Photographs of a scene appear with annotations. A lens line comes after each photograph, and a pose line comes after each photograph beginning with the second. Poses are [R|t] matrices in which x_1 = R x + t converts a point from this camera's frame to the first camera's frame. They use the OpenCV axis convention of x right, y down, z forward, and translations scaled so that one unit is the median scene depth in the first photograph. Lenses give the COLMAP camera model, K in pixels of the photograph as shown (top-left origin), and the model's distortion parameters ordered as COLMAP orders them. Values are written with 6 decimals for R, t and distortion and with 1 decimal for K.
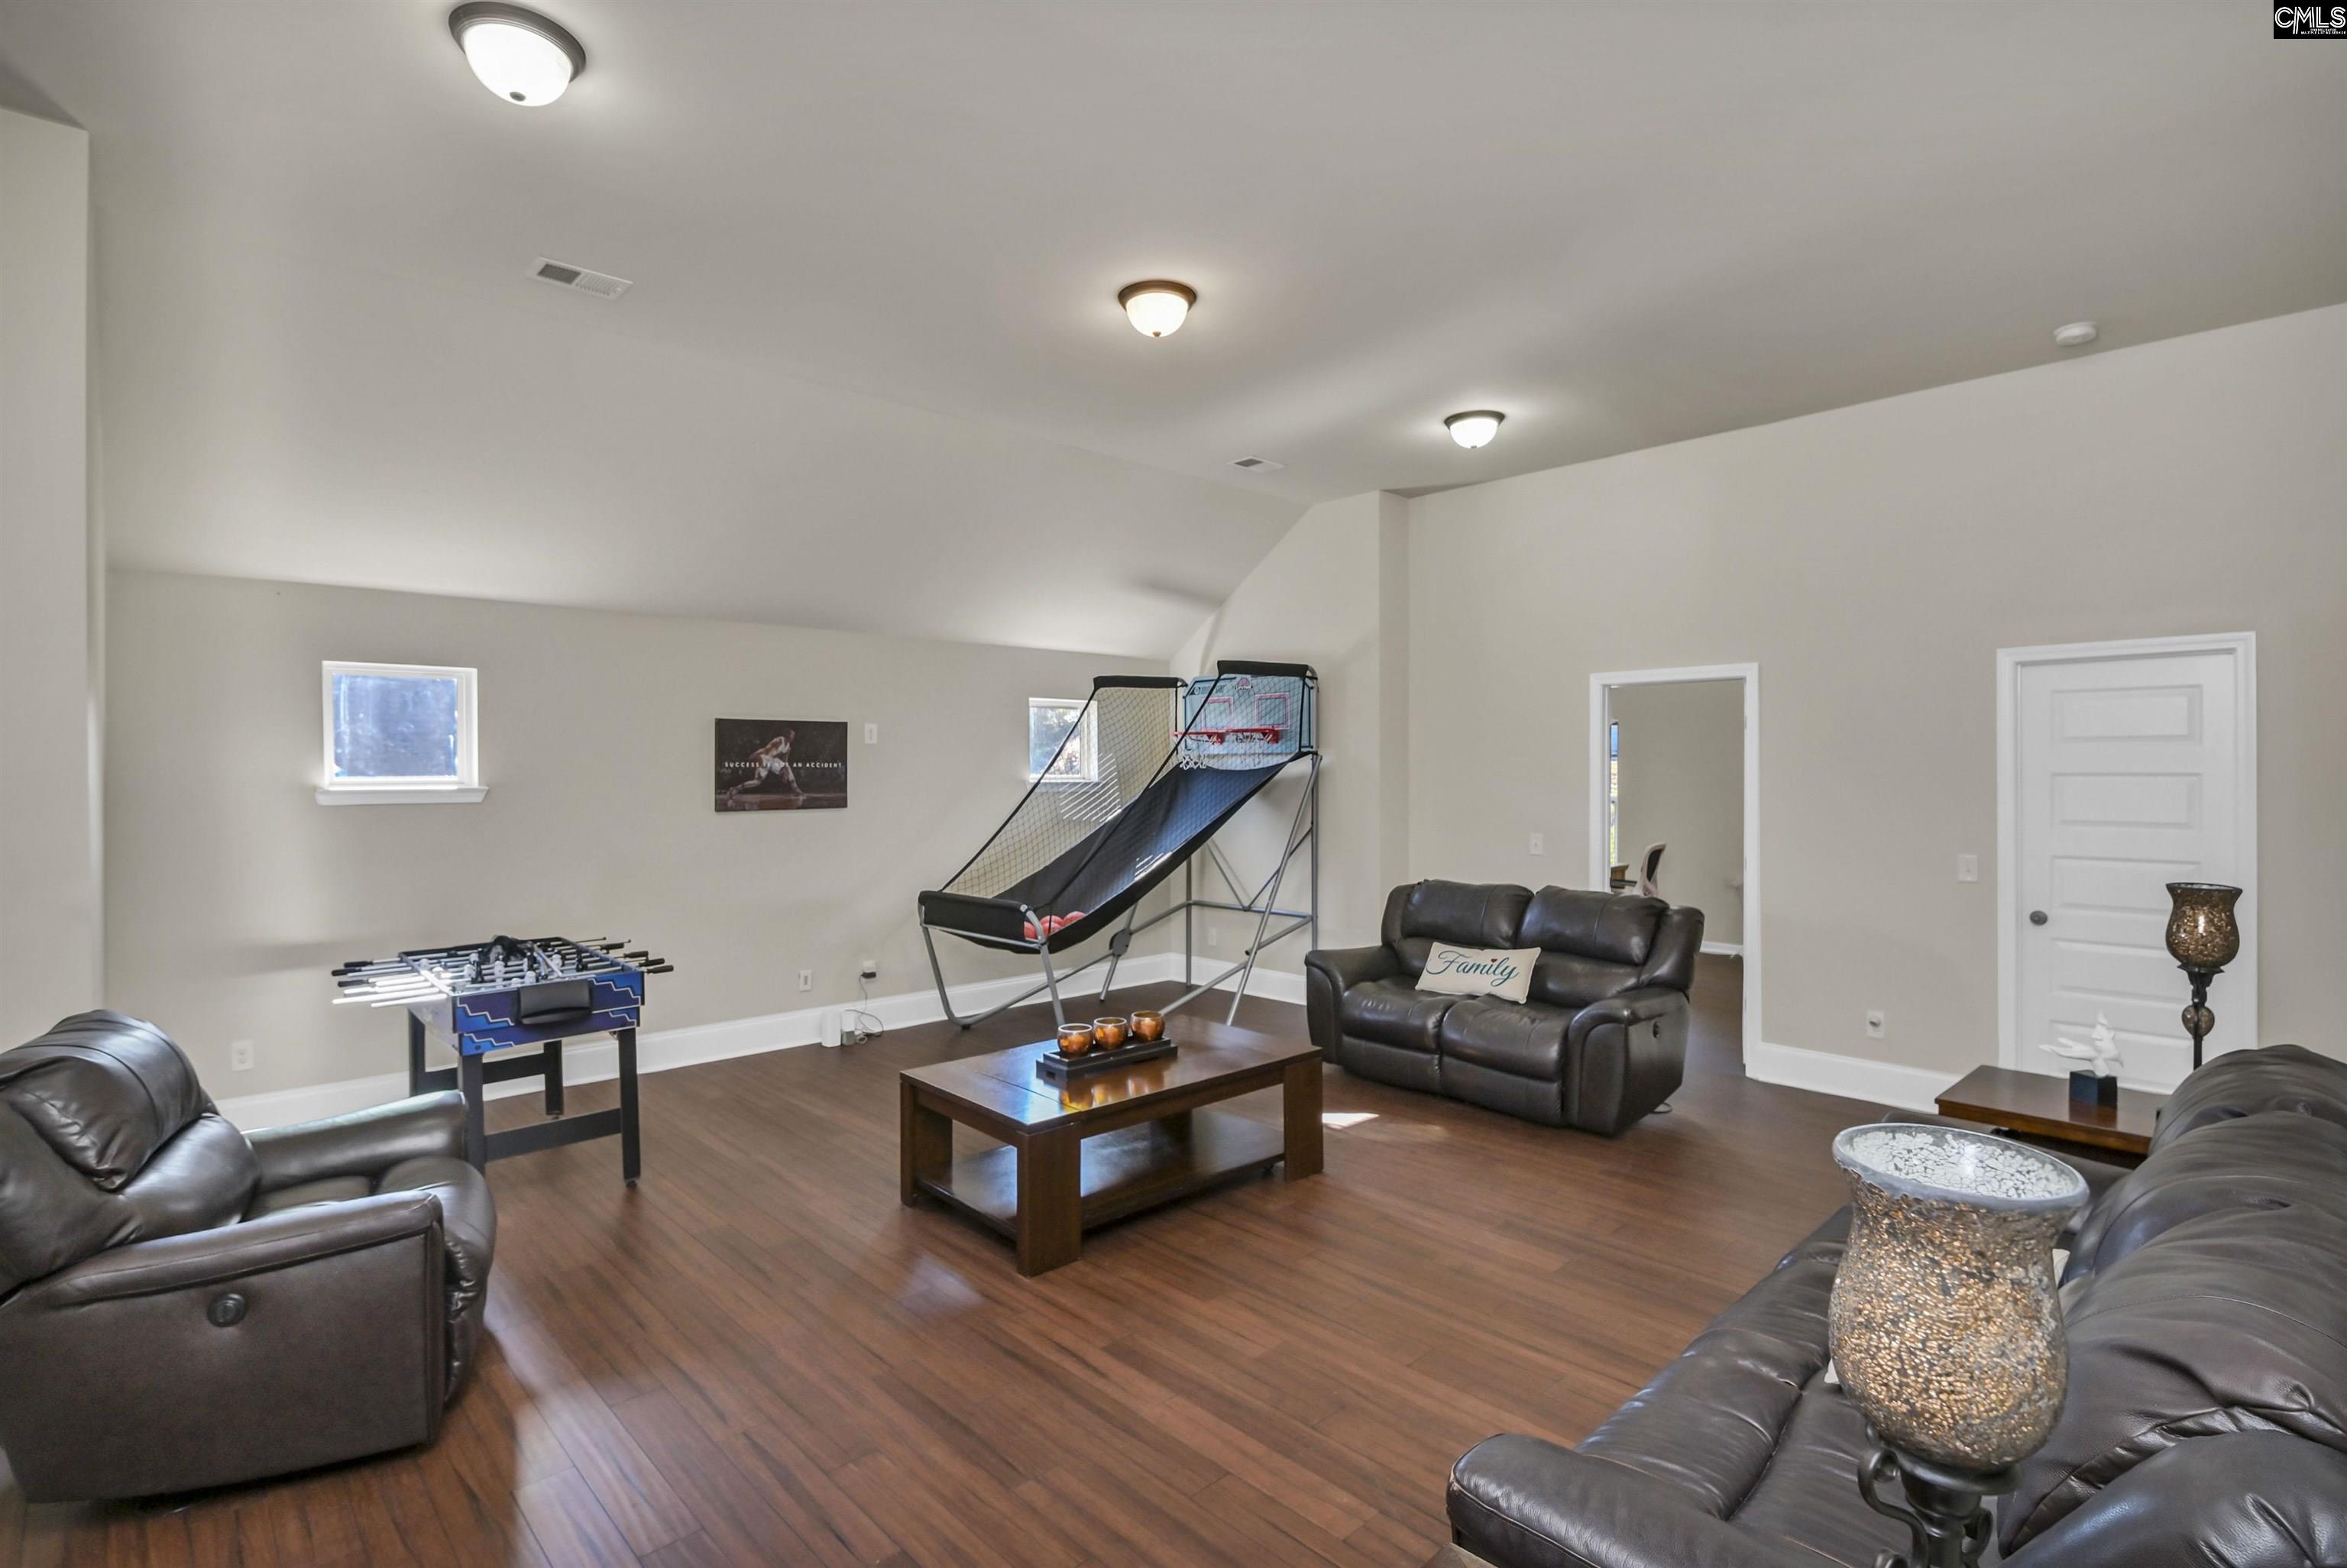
lens RADIAL K [[1079.9, 0, 1173.5], [0, 1079.9, 784.0], [0, 0, 1]] dist [0.002519, 0.000138]
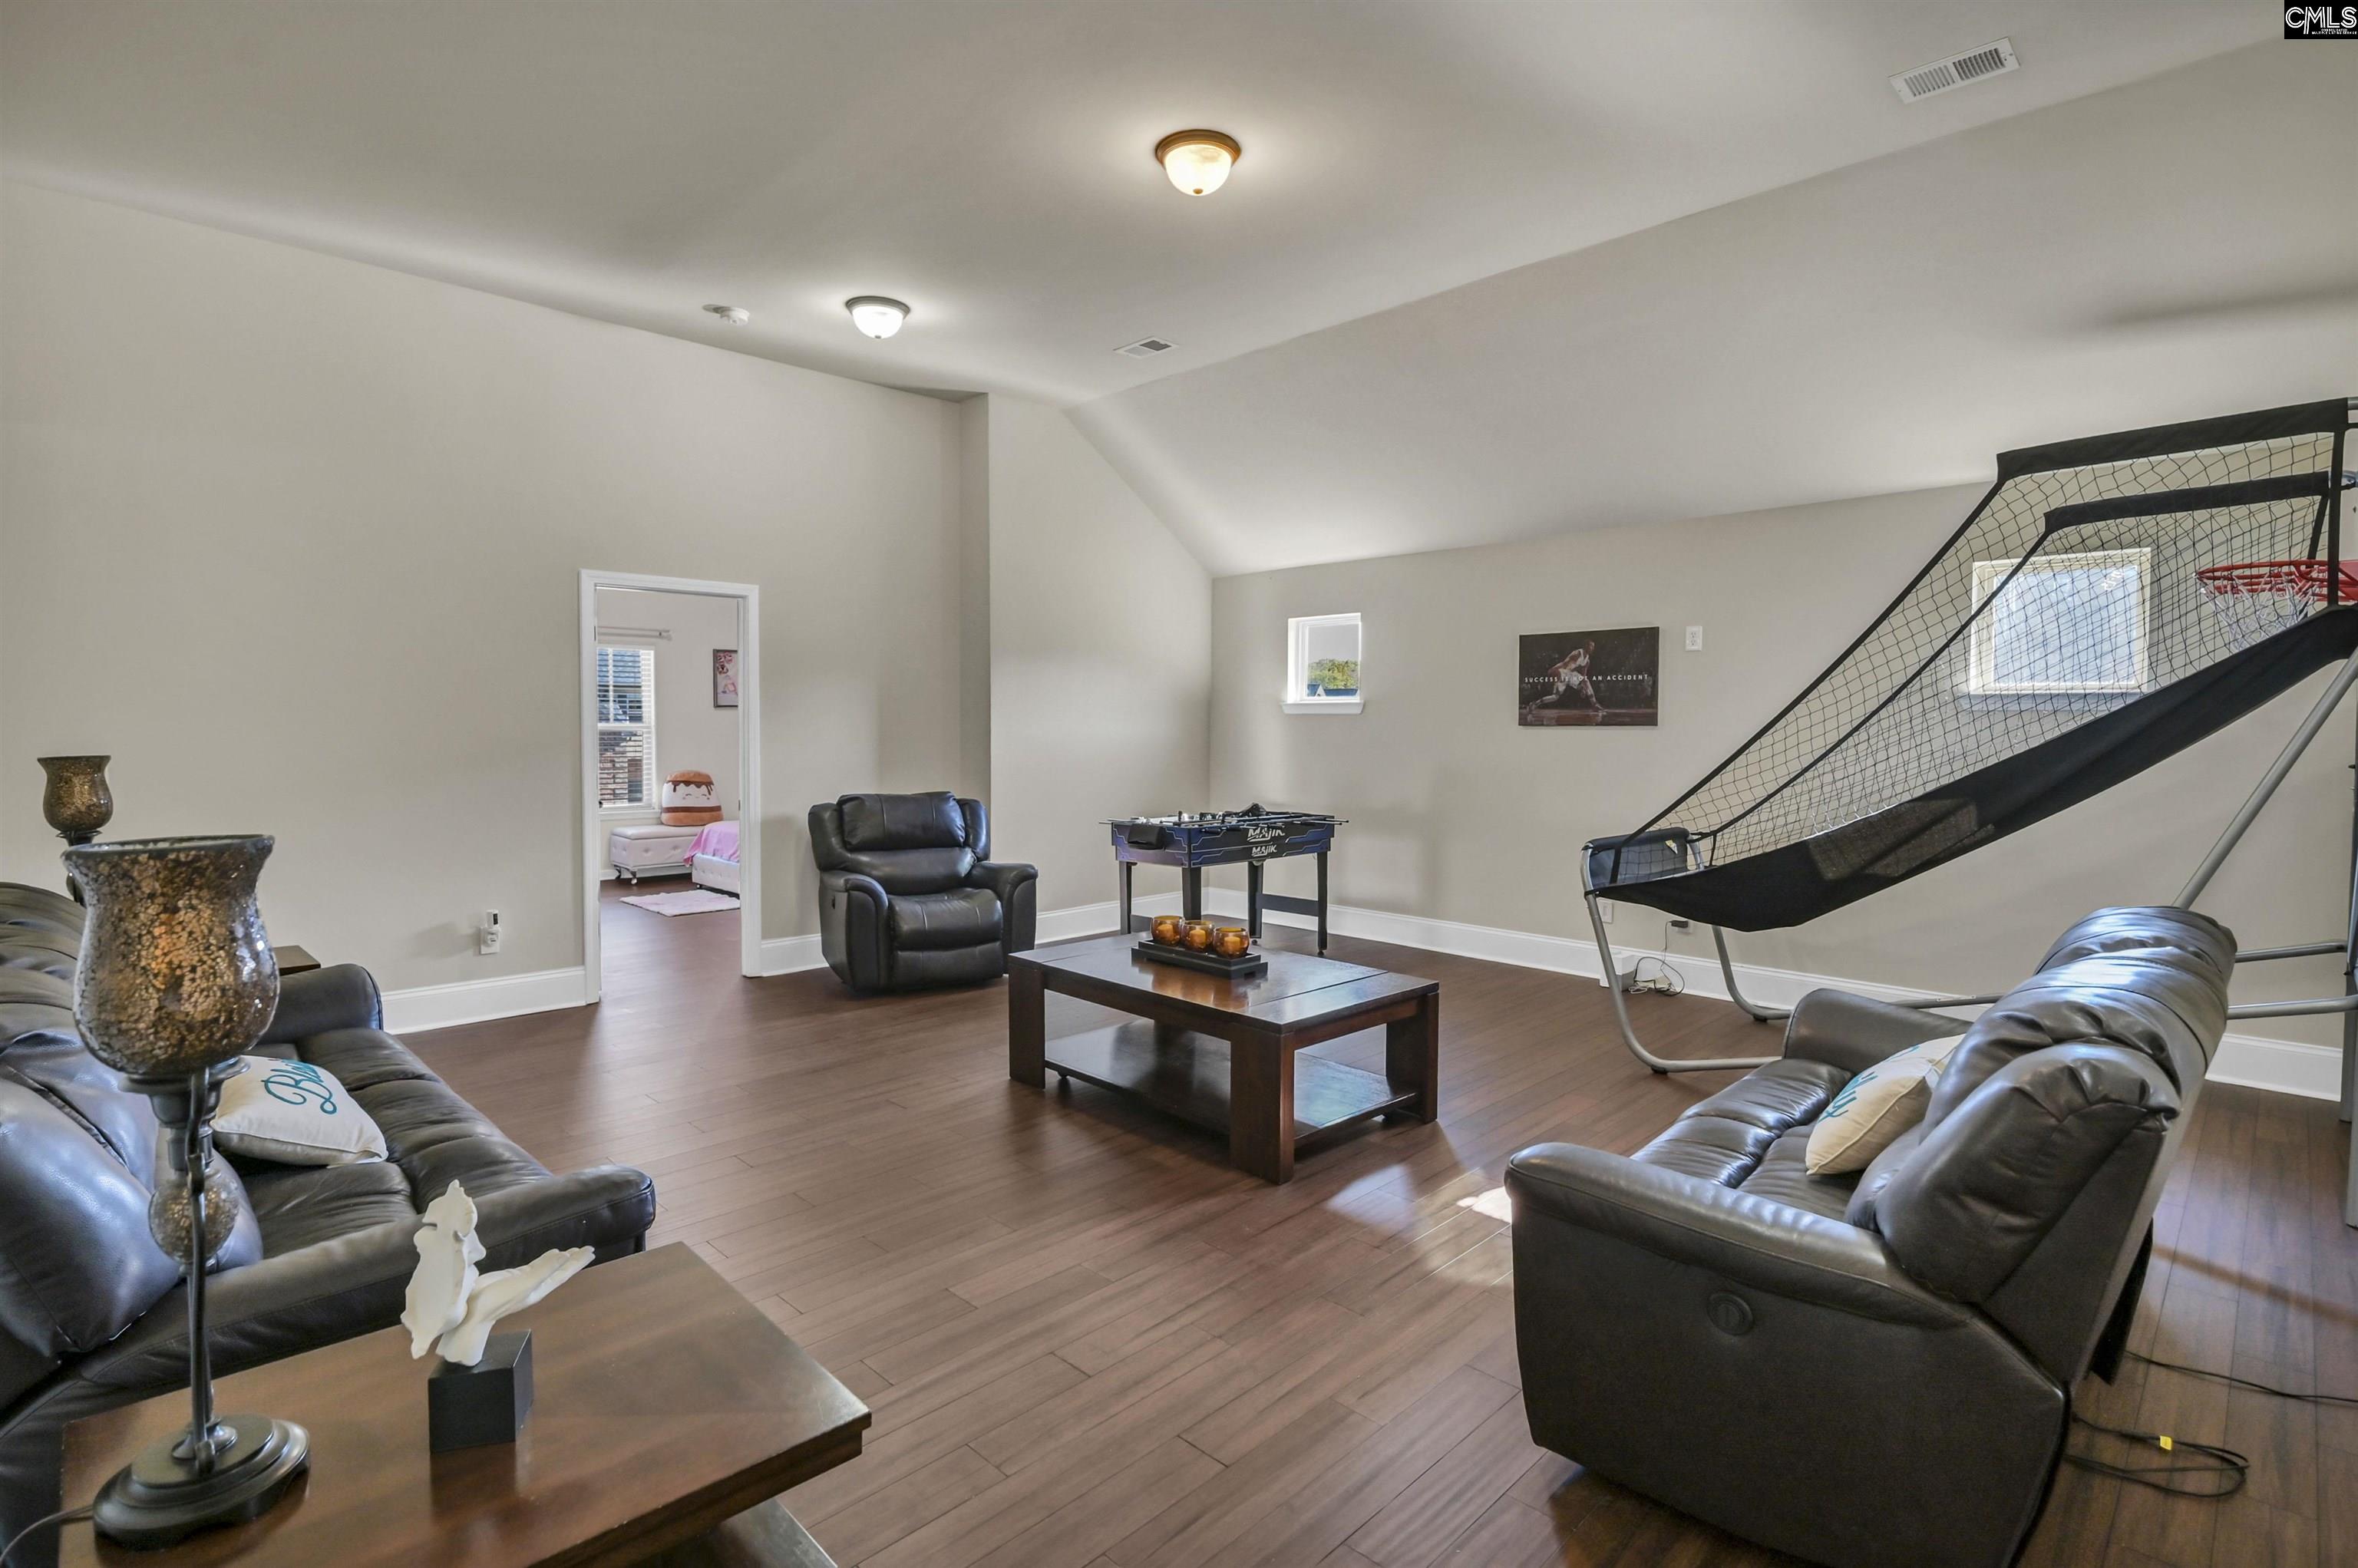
lens RADIAL K [[1117.8, 0, 1166.2], [0, 1117.8, 752.0], [0, 0, 1]] dist [0.000328, -0.007987]
pose [[0.039087, 0.025200, -0.998918, 0.611005], [-0.018754, 0.999524, 0.024482, 0.029756], [0.999060, 0.017776, 0.039541, 0.606032]]
